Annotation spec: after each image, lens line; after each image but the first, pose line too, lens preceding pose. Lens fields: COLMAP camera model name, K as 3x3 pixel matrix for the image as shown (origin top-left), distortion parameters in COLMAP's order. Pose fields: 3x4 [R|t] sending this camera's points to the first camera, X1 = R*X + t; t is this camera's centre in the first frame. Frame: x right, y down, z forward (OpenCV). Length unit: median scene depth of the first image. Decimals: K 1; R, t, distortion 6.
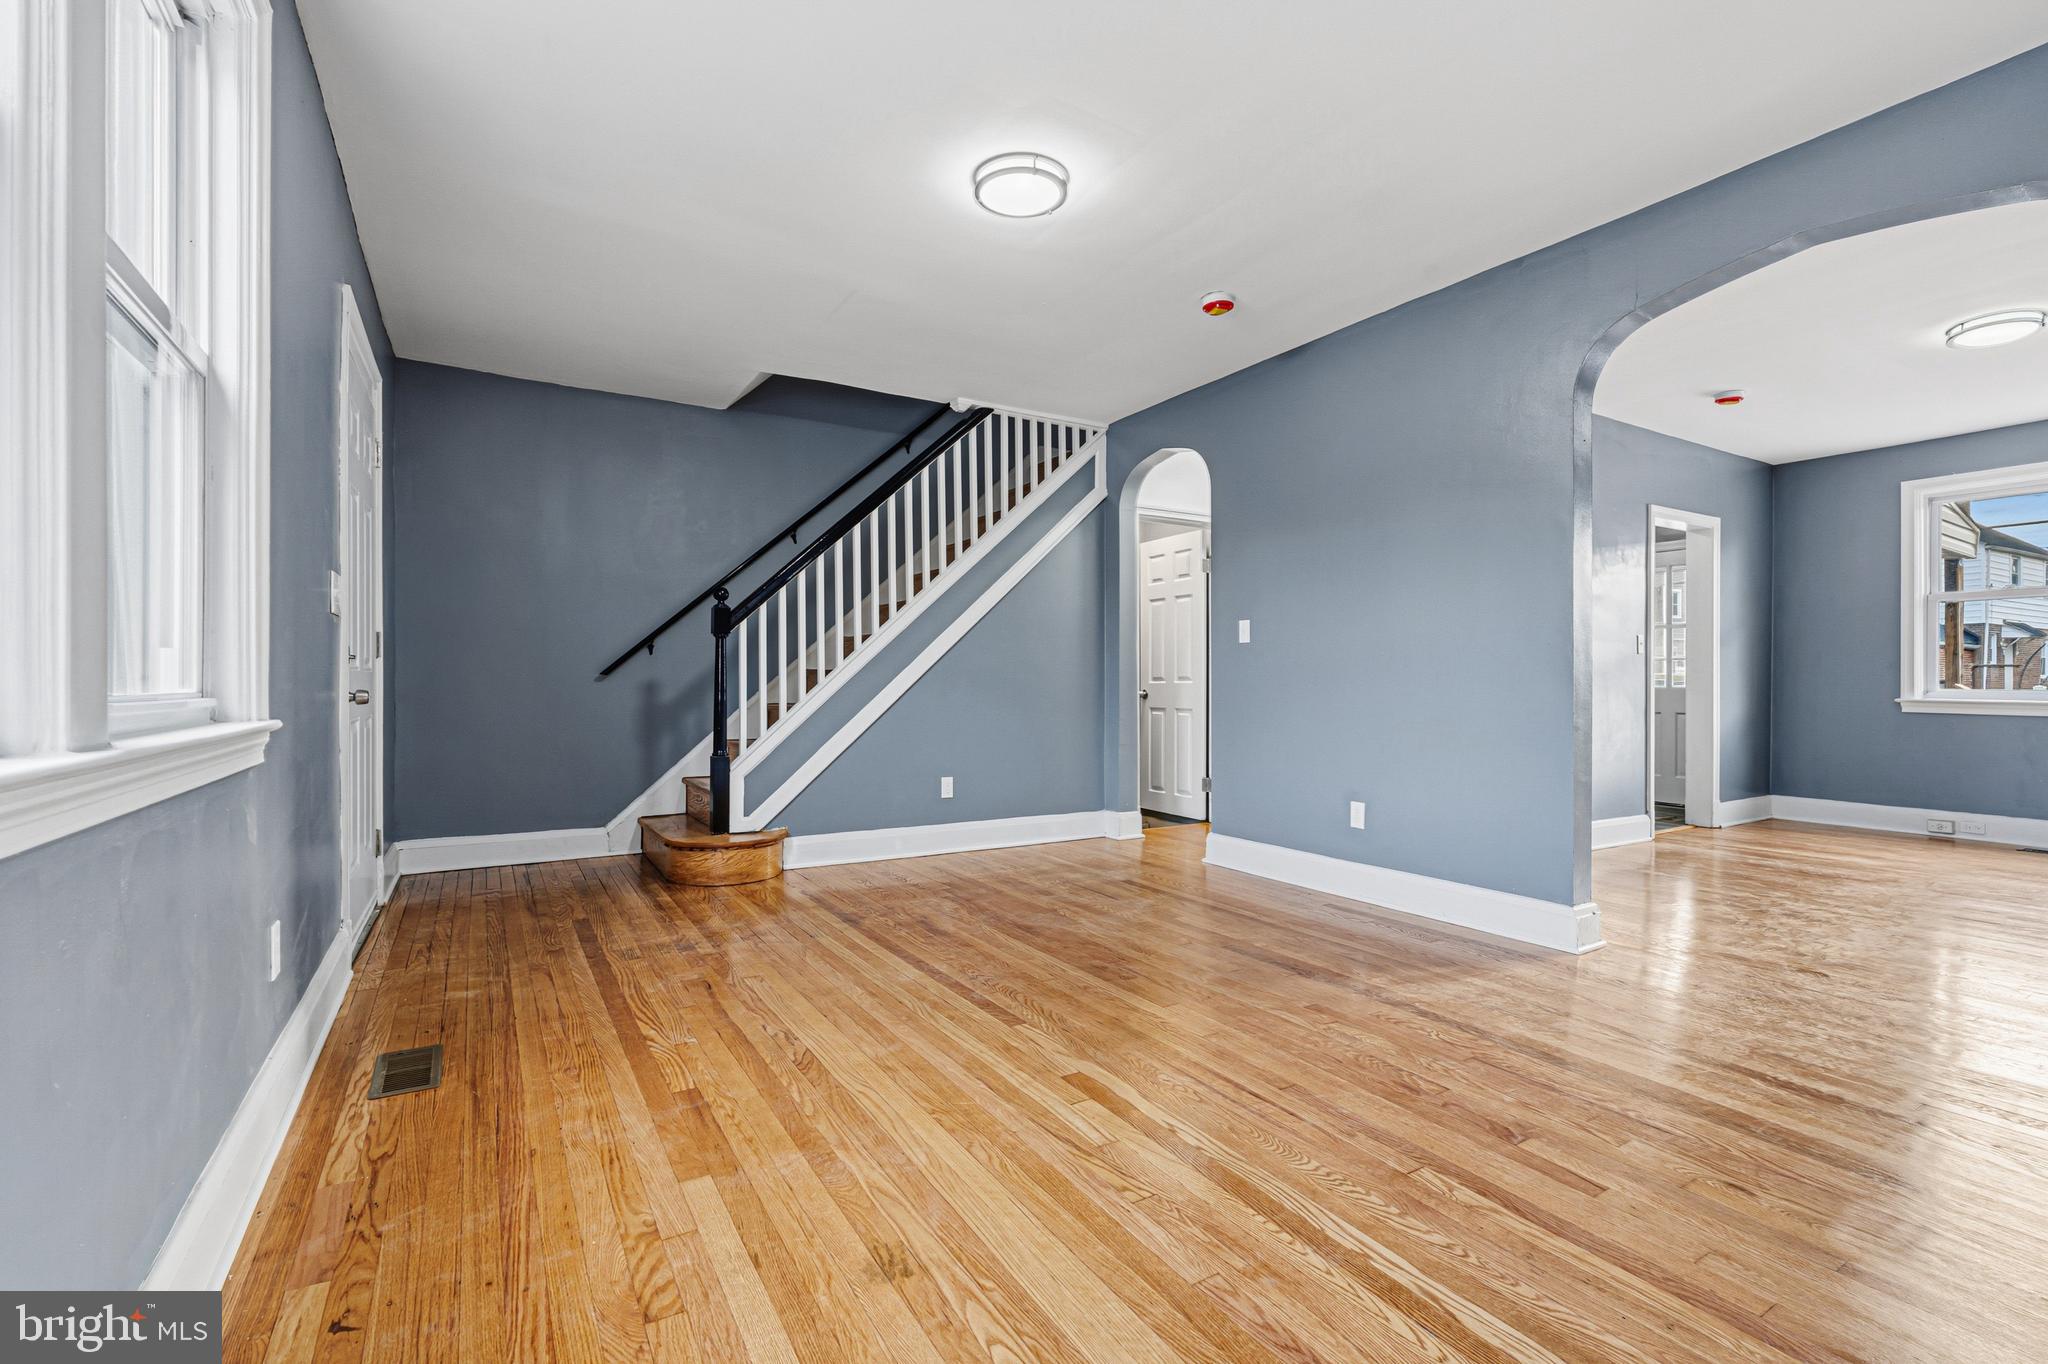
lens RADIAL K [[916.1, 0, 1012.2], [0, 916.1, 685.4], [0, 0, 1]] dist [0.001193, 0.000360]
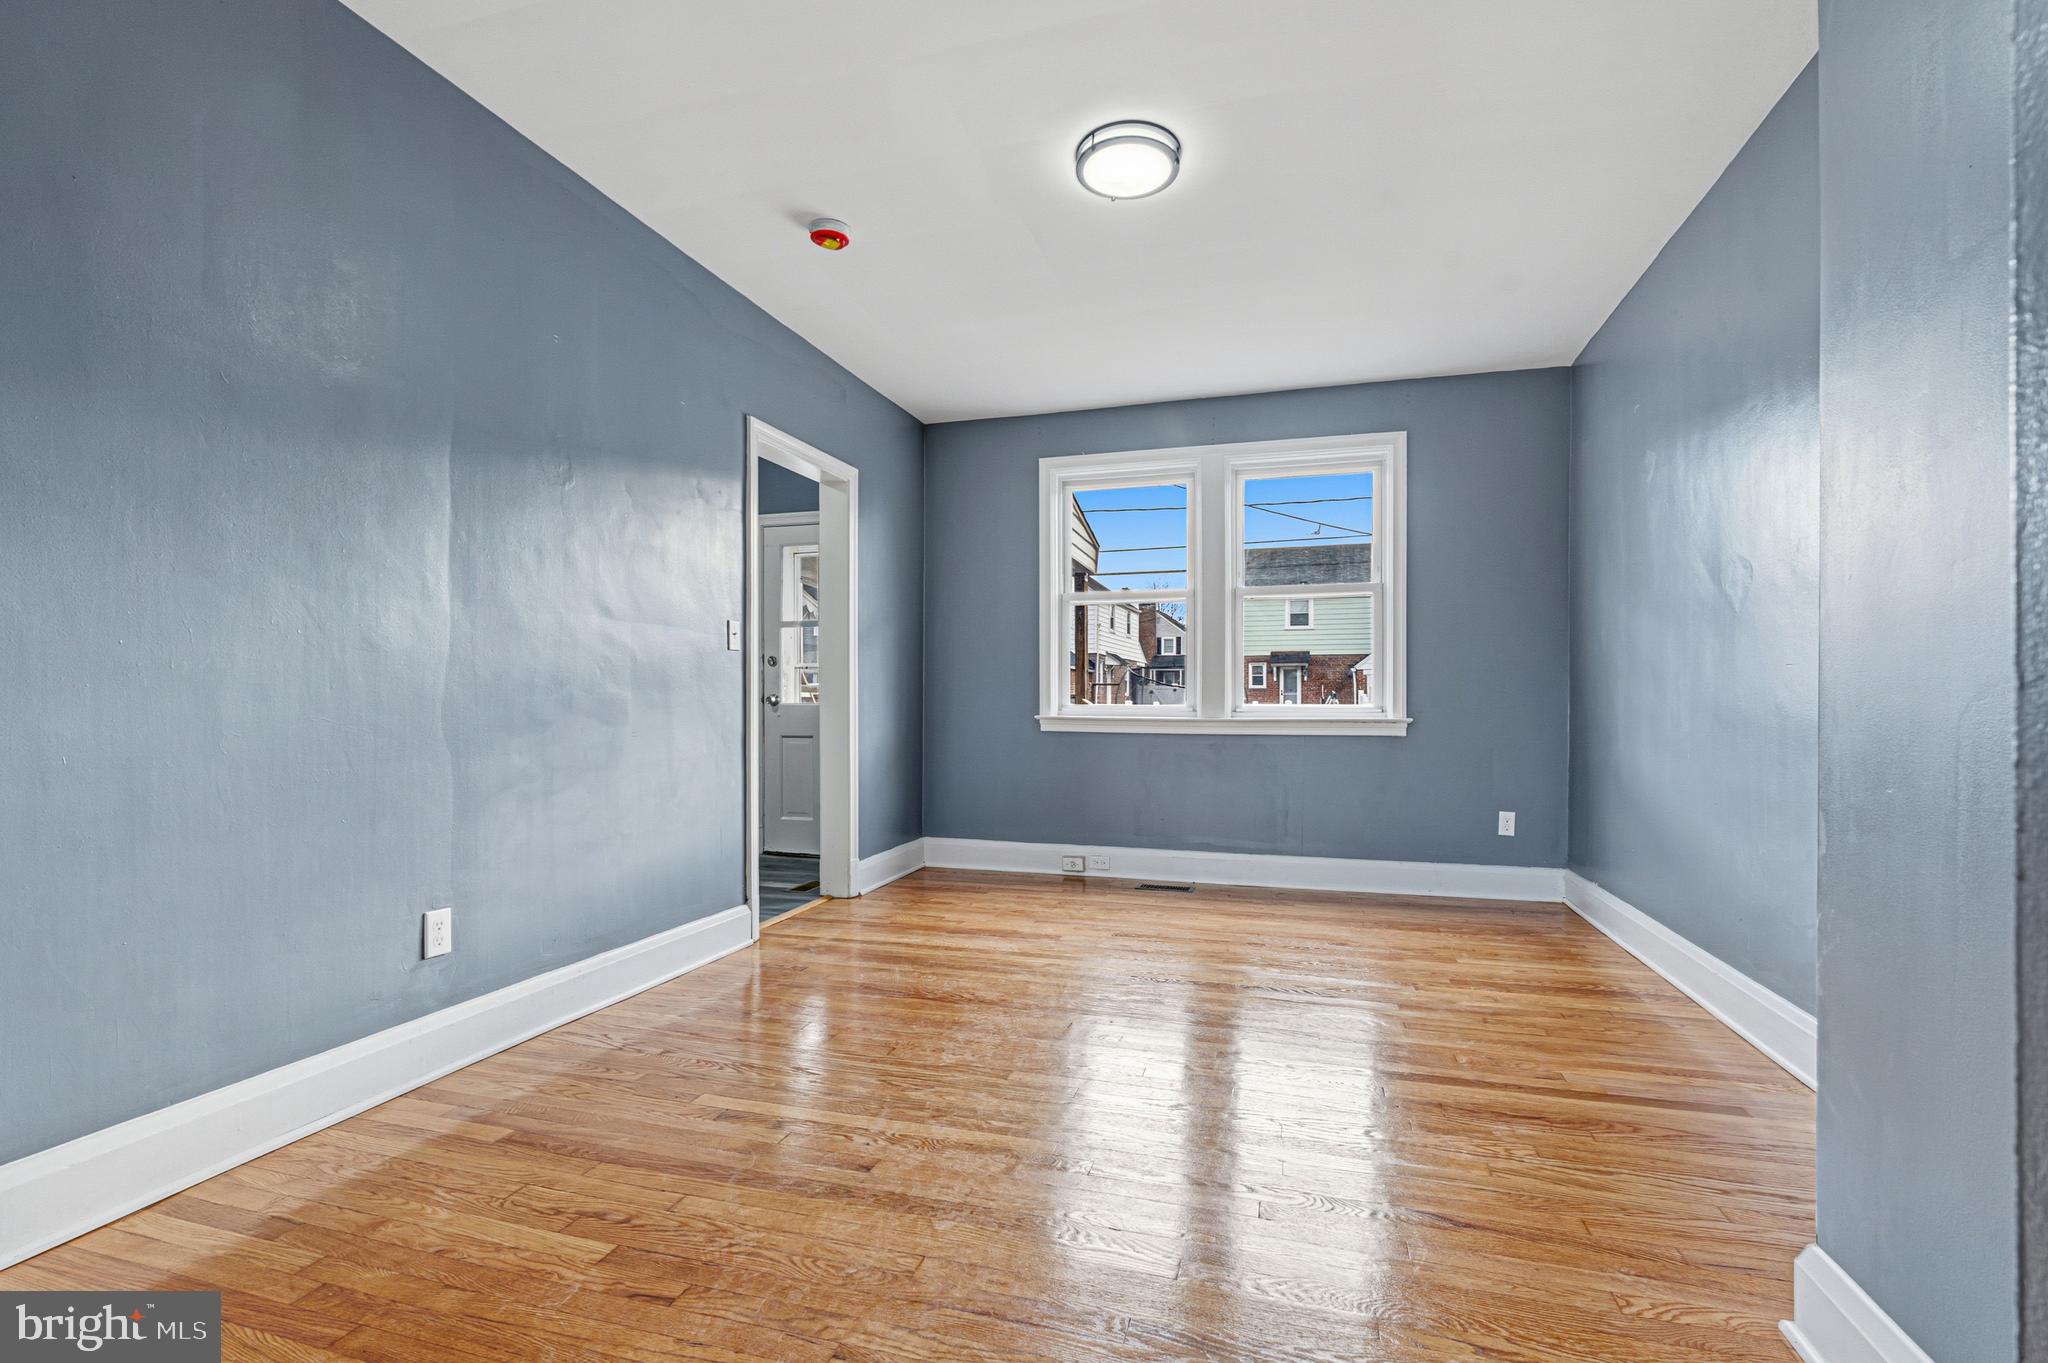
lens RADIAL K [[916.1, 0, 1030.7], [0, 916.1, 688.8], [0, 0, 1]] dist [0.001193, 0.000360]
pose [[0.735492, 0.007213, 0.677495, 0.381459], [0.002110, 0.999914, -0.012935, 0.000442], [-0.677530, 0.010943, 0.735414, 0.374775]]
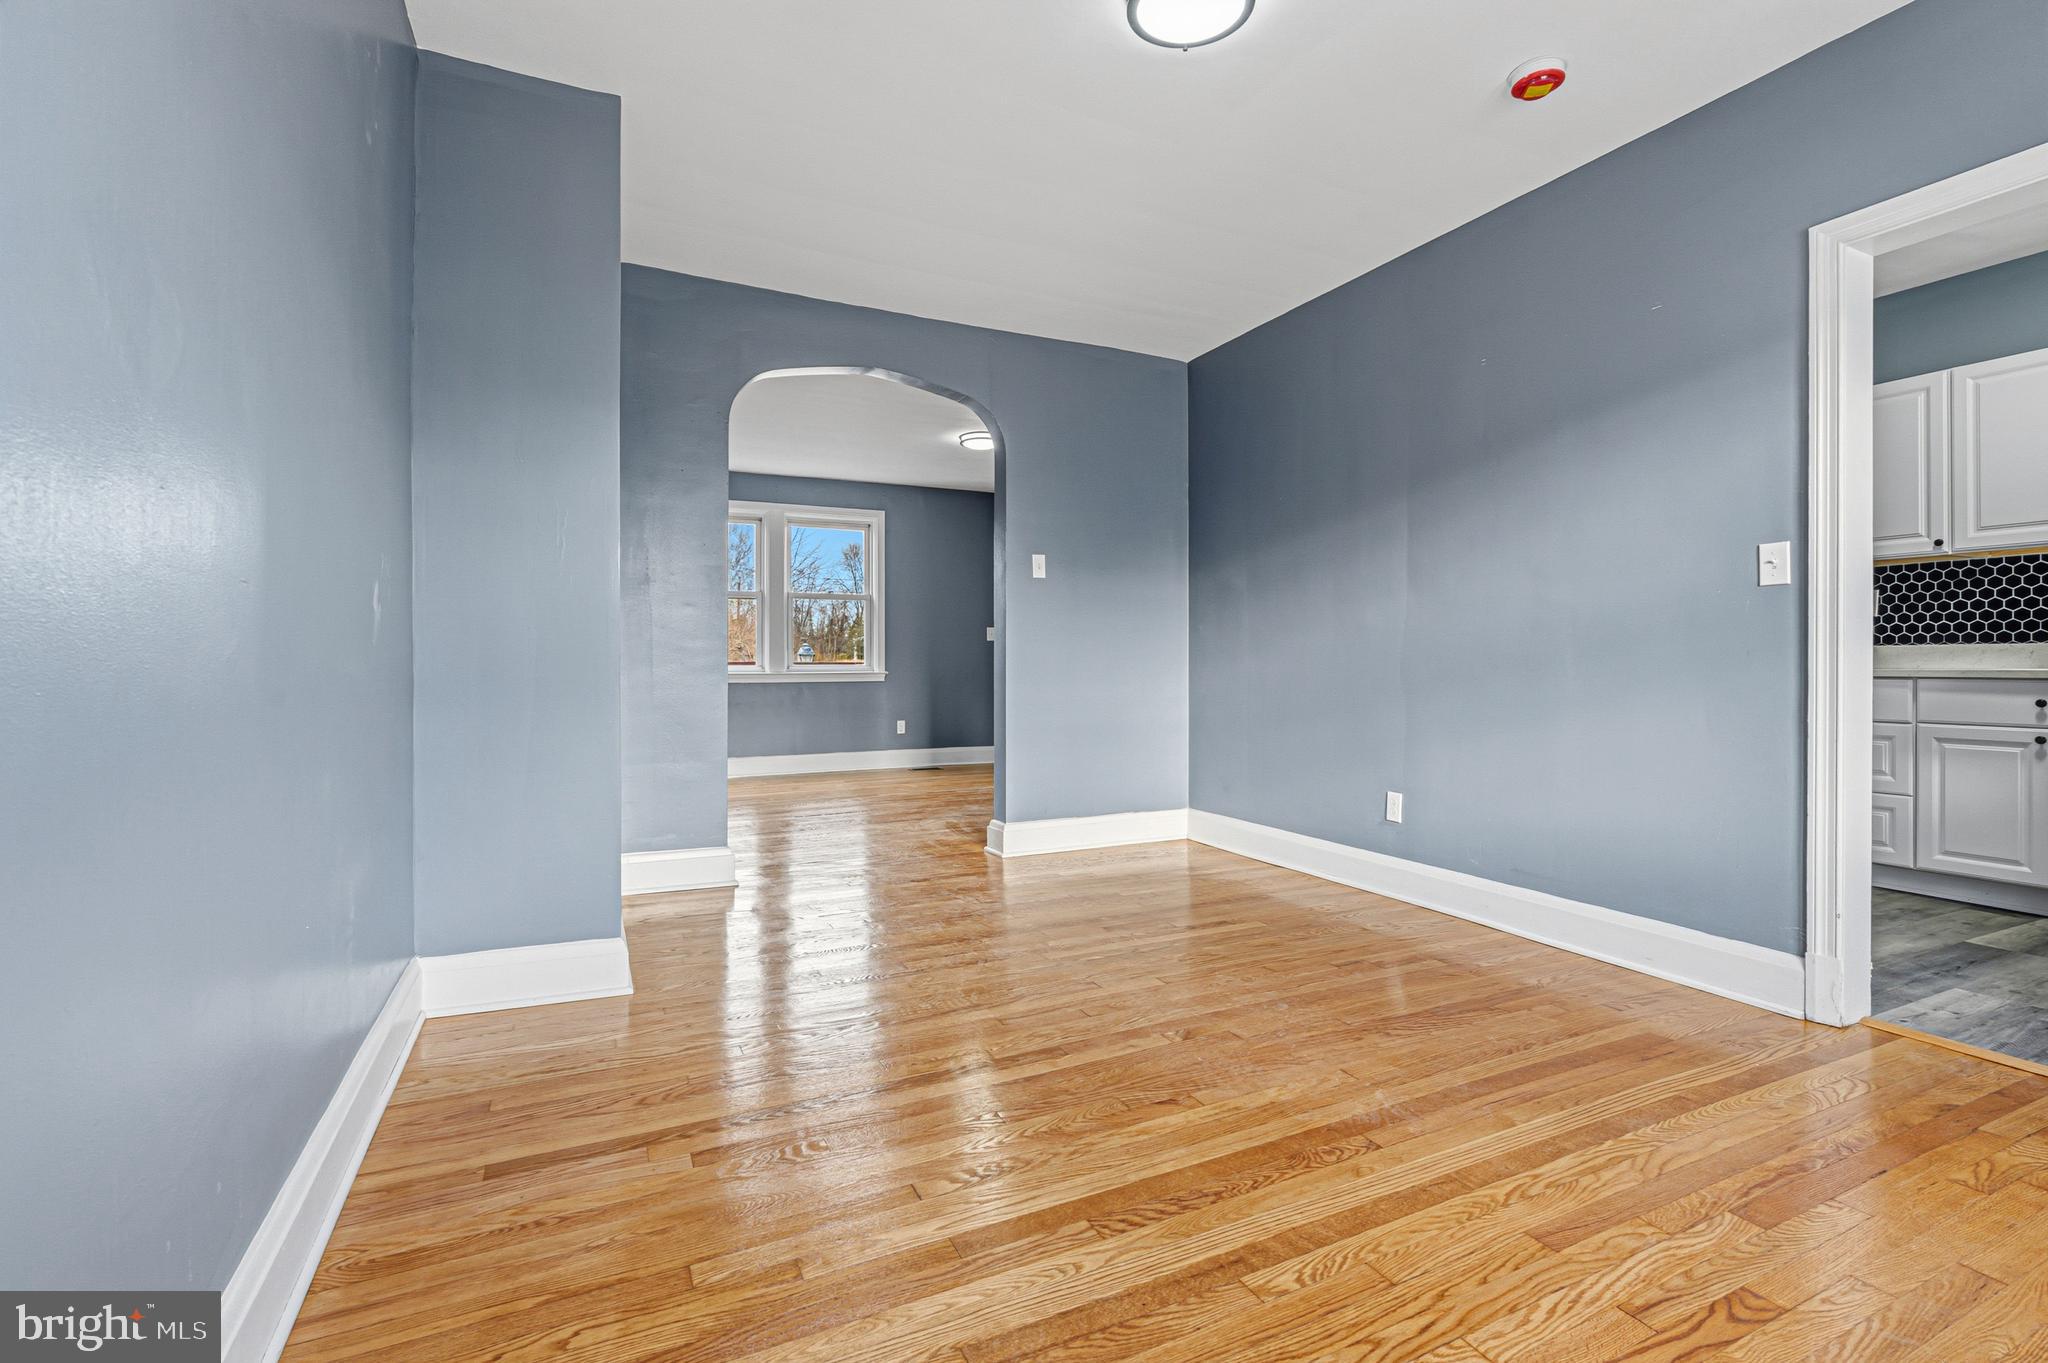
lens RADIAL K [[916.1, 0, 1024.1], [0, 916.1, 673.6], [0, 0, 1]] dist [0.001193, 0.000360]
pose [[-0.080074, 0.004344, -0.996779, 1.091275], [0.001057, 0.999990, 0.004273, 0.006087], [0.996788, -0.000712, -0.080078, 0.636284]]
